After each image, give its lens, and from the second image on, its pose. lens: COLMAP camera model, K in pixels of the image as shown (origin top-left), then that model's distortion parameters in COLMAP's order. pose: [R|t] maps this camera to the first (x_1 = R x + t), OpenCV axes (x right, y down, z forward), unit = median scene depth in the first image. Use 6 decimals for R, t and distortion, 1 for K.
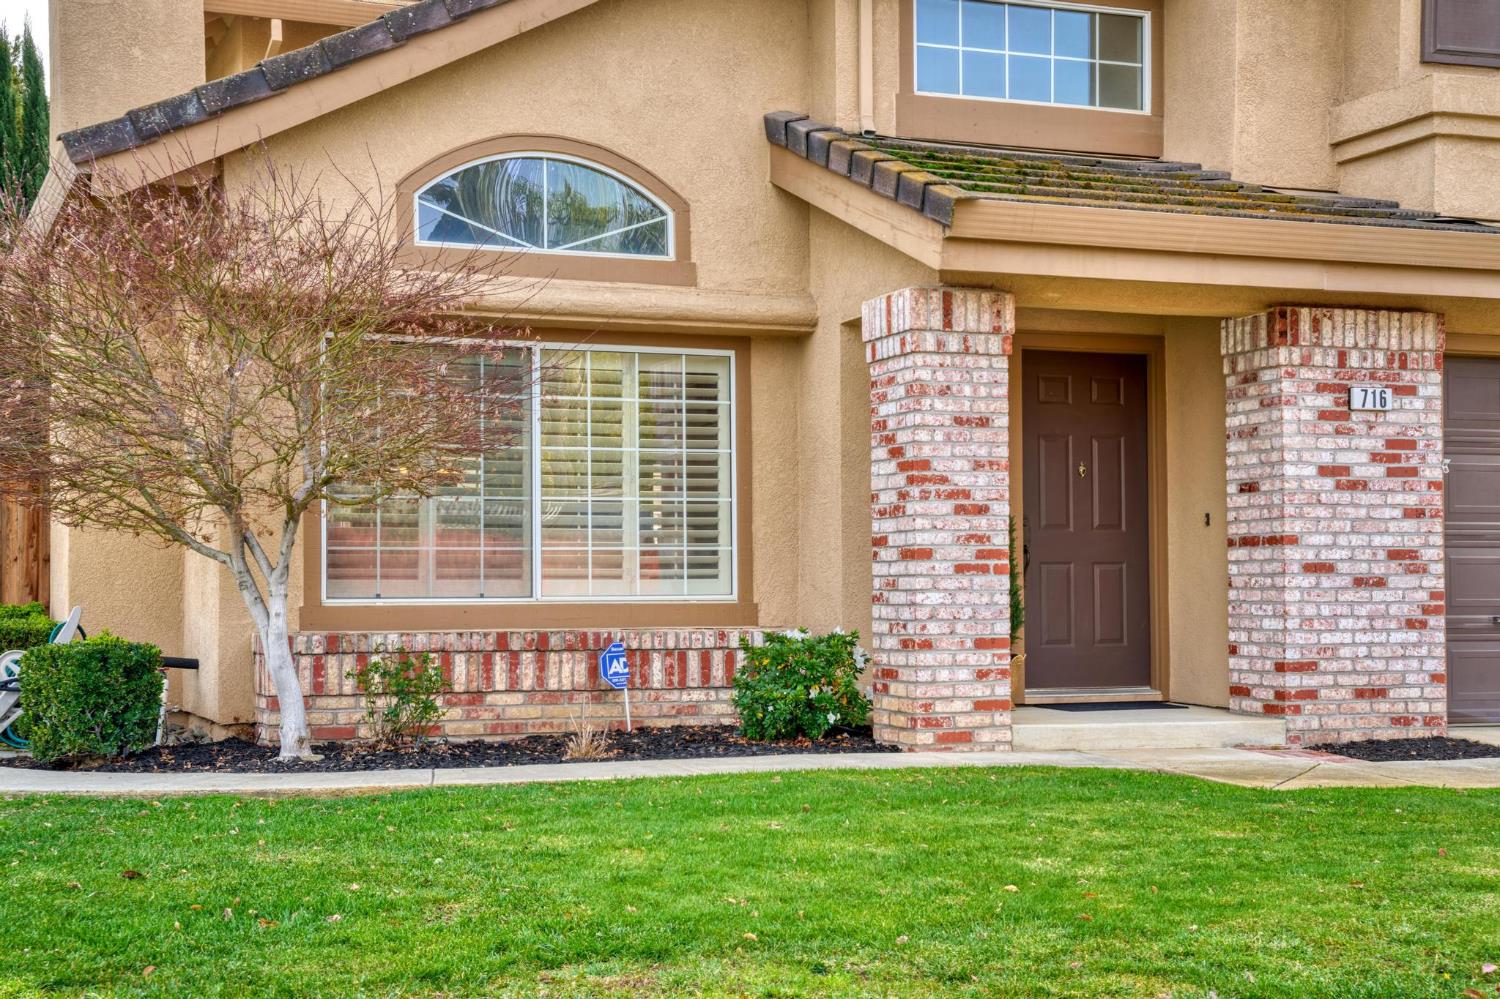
lens RADIAL K [[2182.5, 0, 755.0], [0, 2182.5, 525.5], [0, 0, 1]] dist [0.209135, 0.000000]
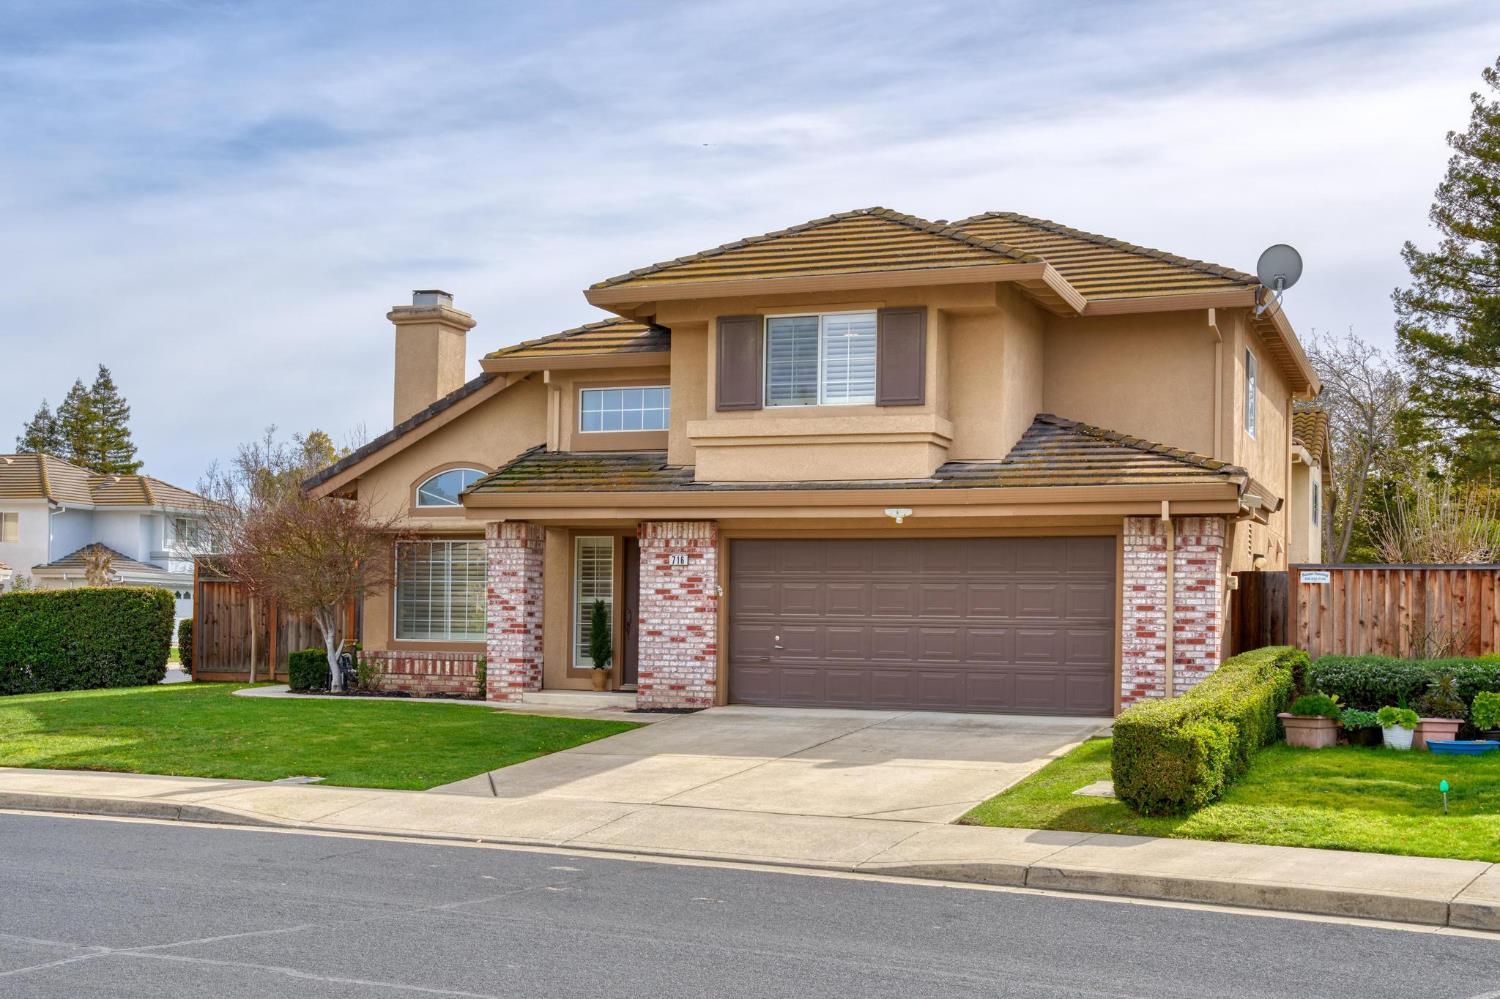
lens RADIAL K [[1837.1, 0, 624.6], [0, 1837.1, 584.8], [0, 0, 1]] dist [0.071775, 0.000000]
pose [[0.691176, -0.002528, -0.722682, 1.643132], [0.002897, 0.999996, -0.000727, -0.030851], [0.722681, -0.001592, 0.691180, -0.368449]]
